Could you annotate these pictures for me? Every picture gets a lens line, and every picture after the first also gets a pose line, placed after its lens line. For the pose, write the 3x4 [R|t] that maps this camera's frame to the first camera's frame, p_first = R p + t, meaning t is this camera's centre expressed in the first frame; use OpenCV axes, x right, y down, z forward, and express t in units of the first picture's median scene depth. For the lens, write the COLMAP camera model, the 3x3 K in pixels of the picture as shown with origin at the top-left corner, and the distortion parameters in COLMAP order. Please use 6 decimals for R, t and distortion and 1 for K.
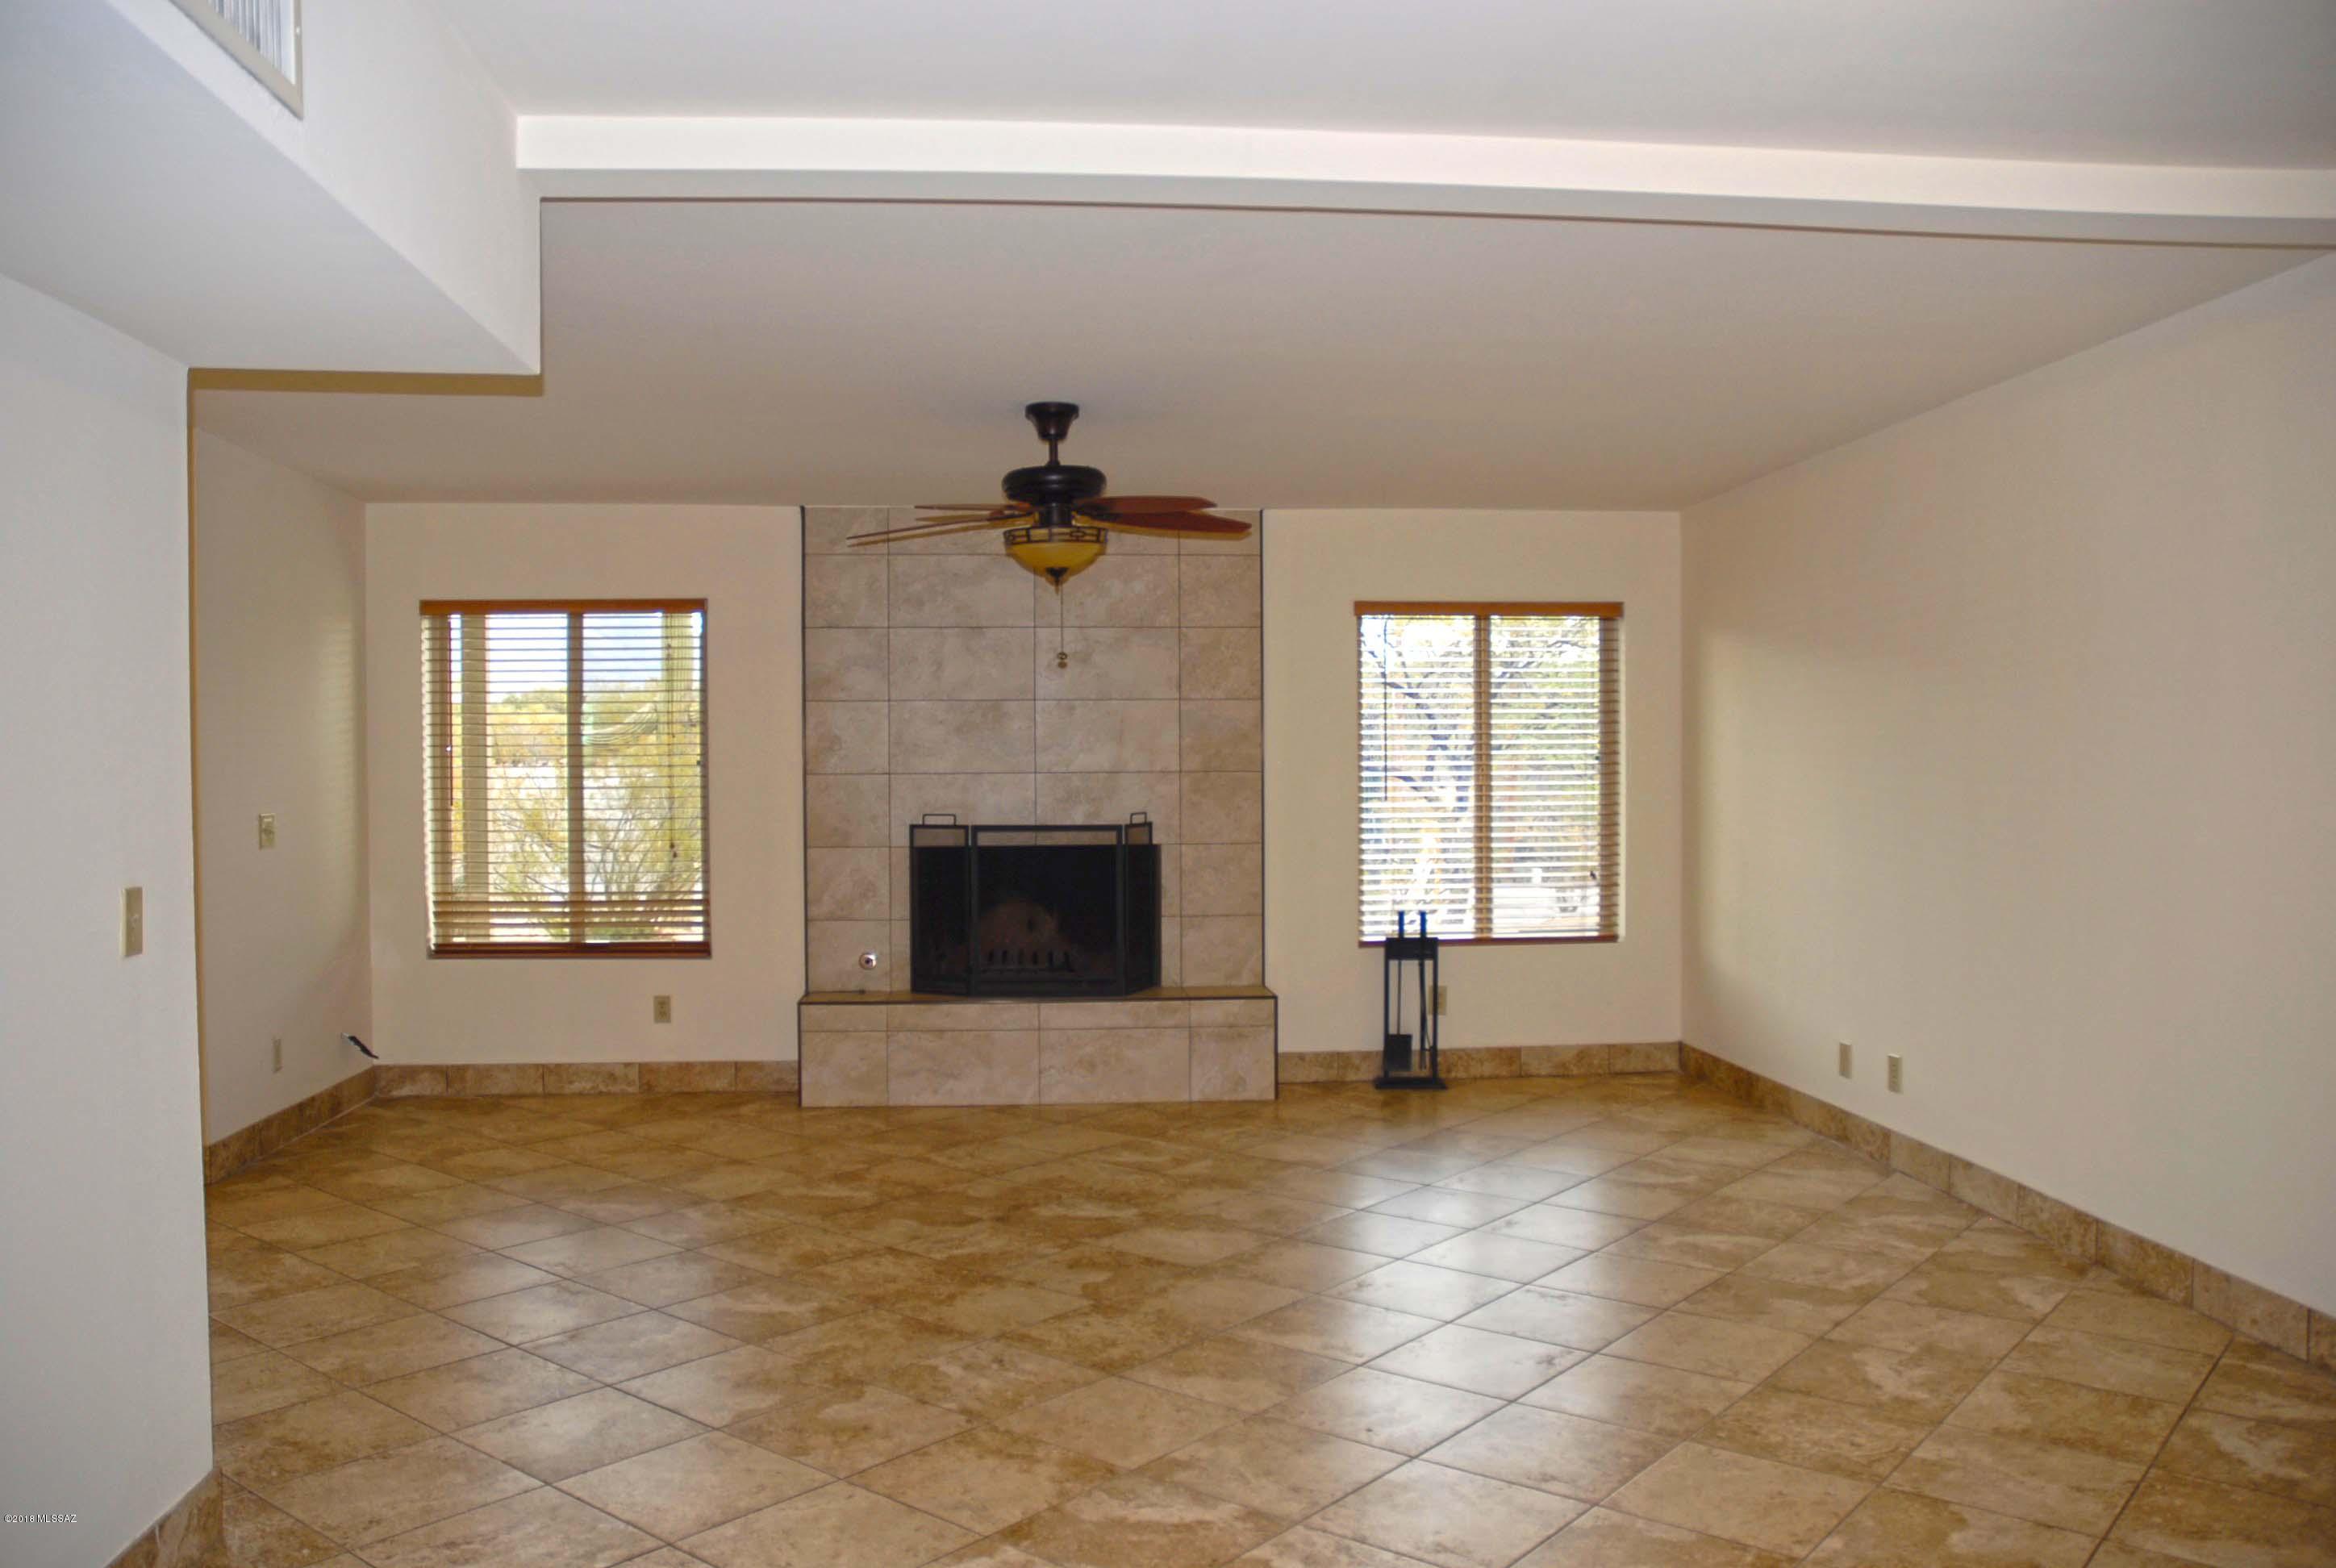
lens RADIAL K [[1814.0, 0, 1170.3], [0, 1814.0, 812.4], [0, 0, 1]] dist [-0.178389, 0.154679]
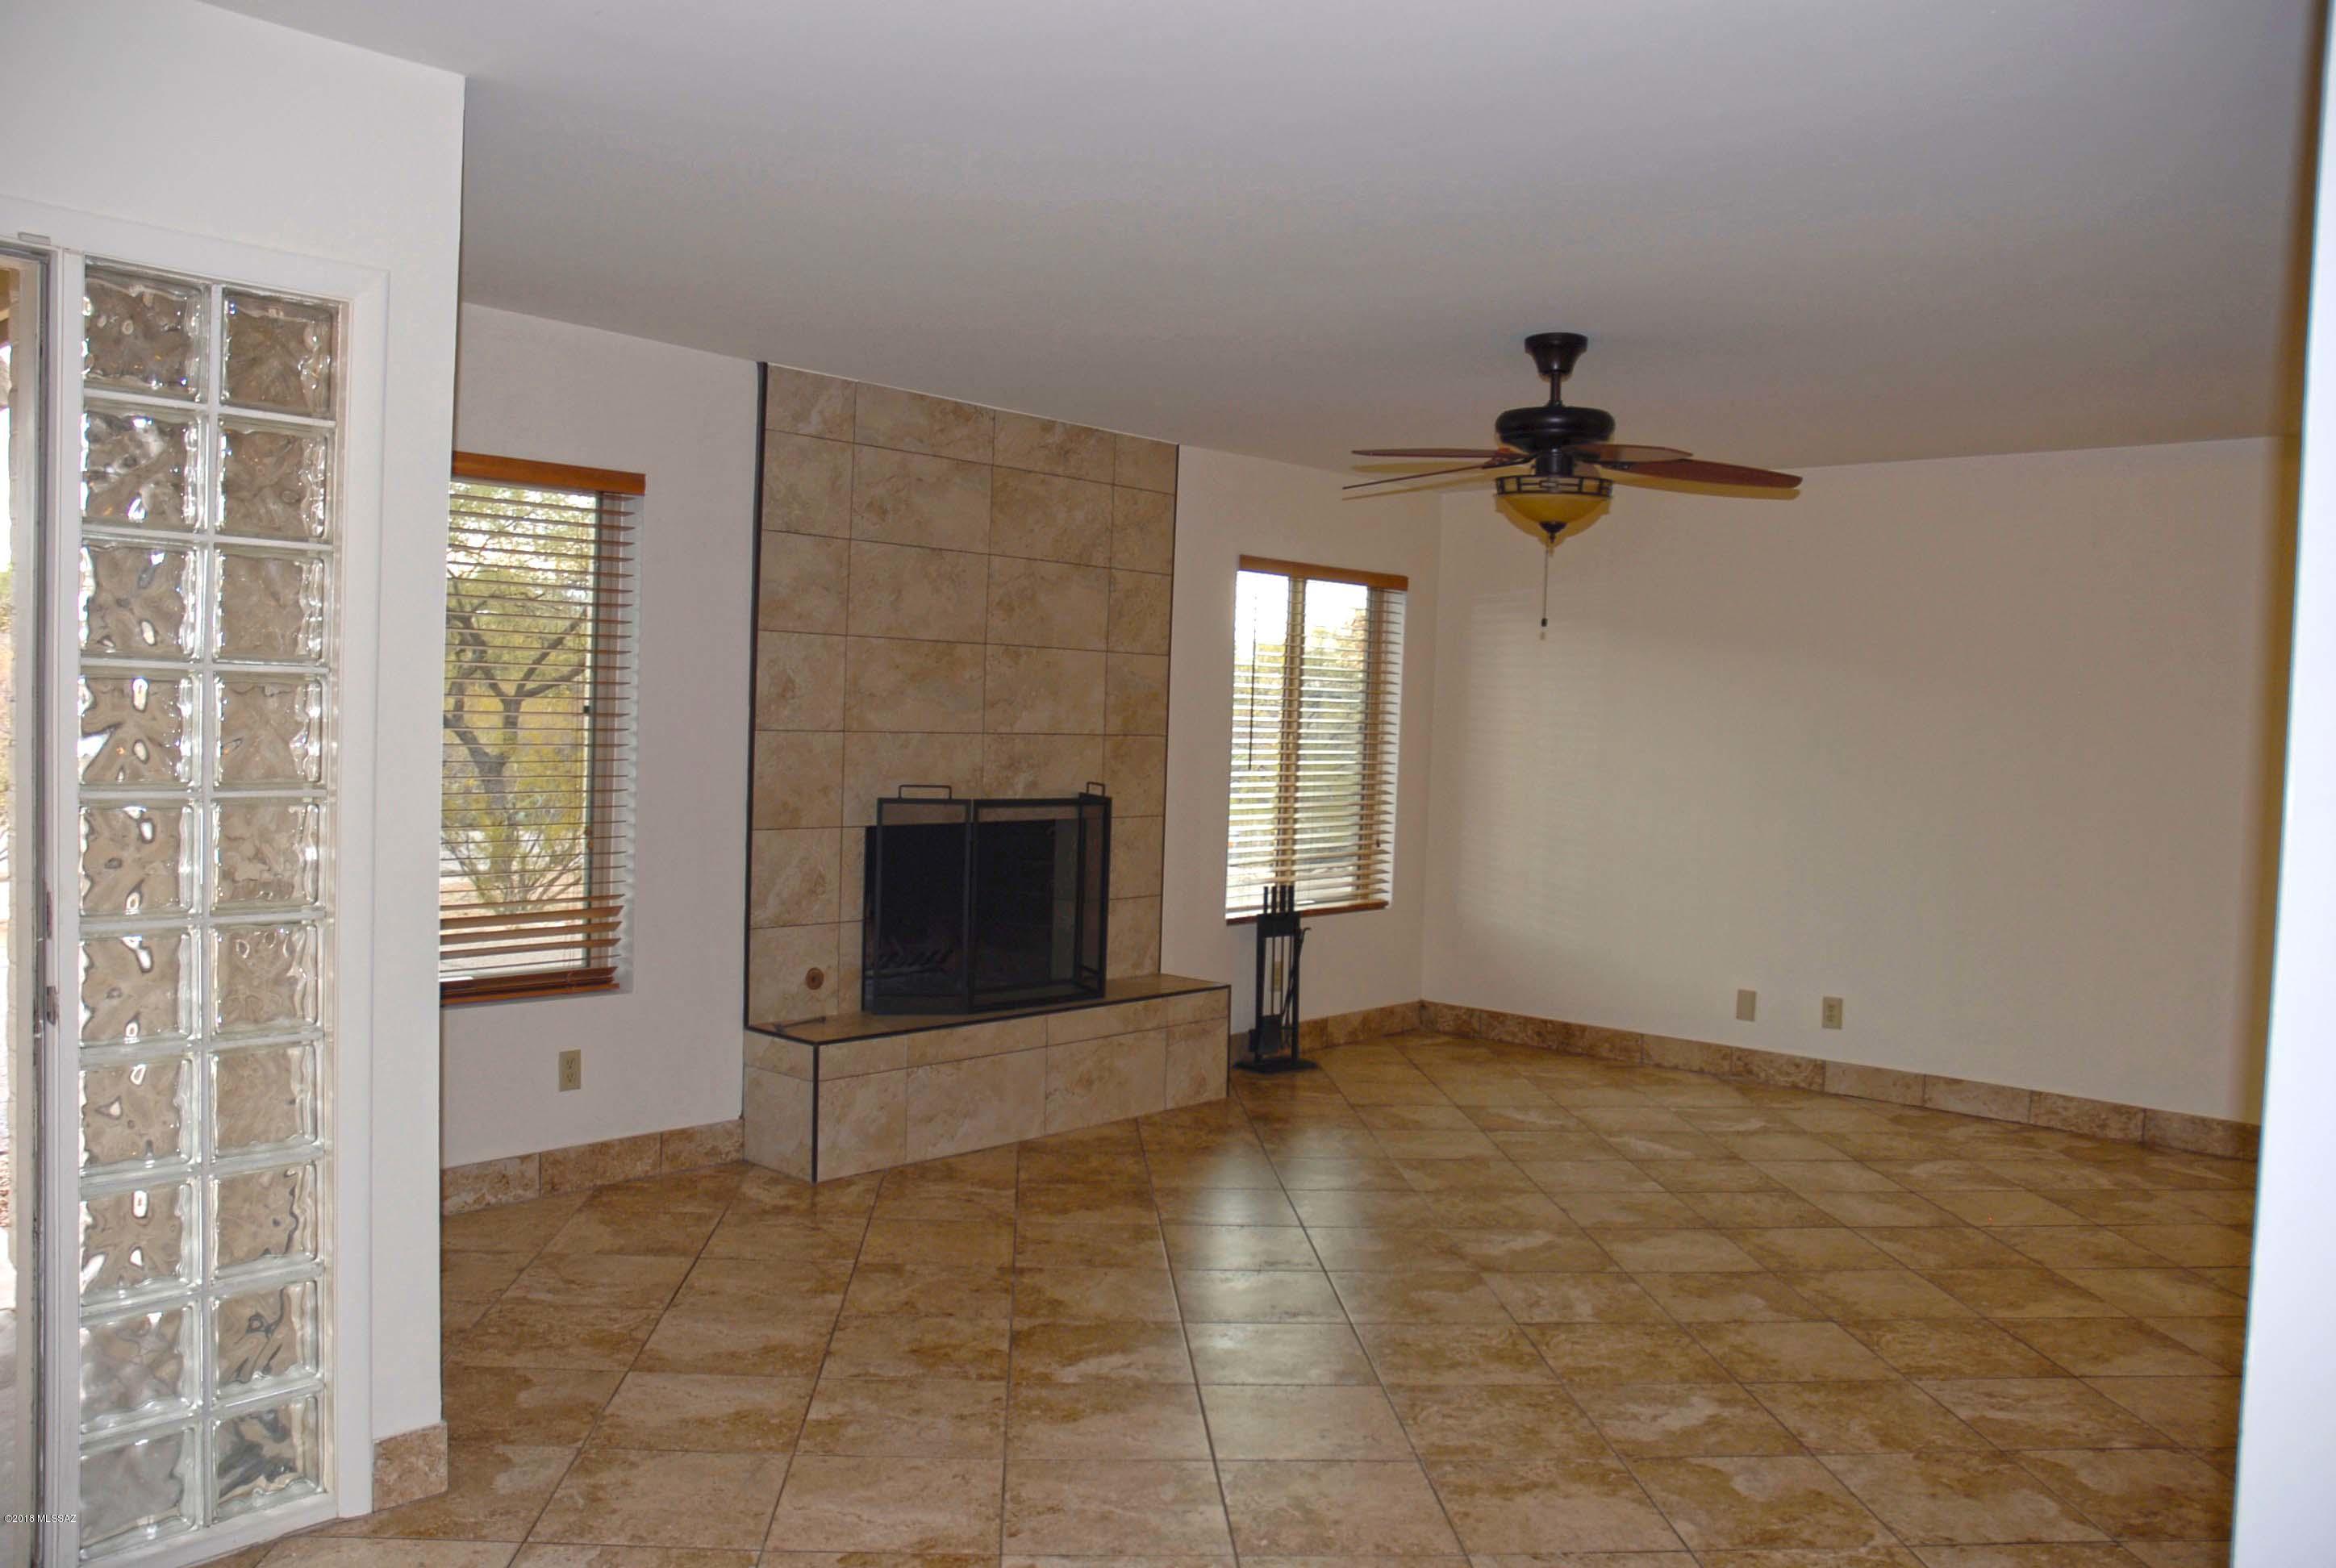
lens RADIAL K [[1830.7, 0, 1168.0], [0, 1830.7, 784.0], [0, 0, 1]] dist [-0.182204, 0.165477]
pose [[0.735003, -0.000796, 0.678063, -0.579637], [-0.014302, 0.999759, 0.016676, -0.014054], [-0.677913, -0.021955, 0.734814, 0.343960]]
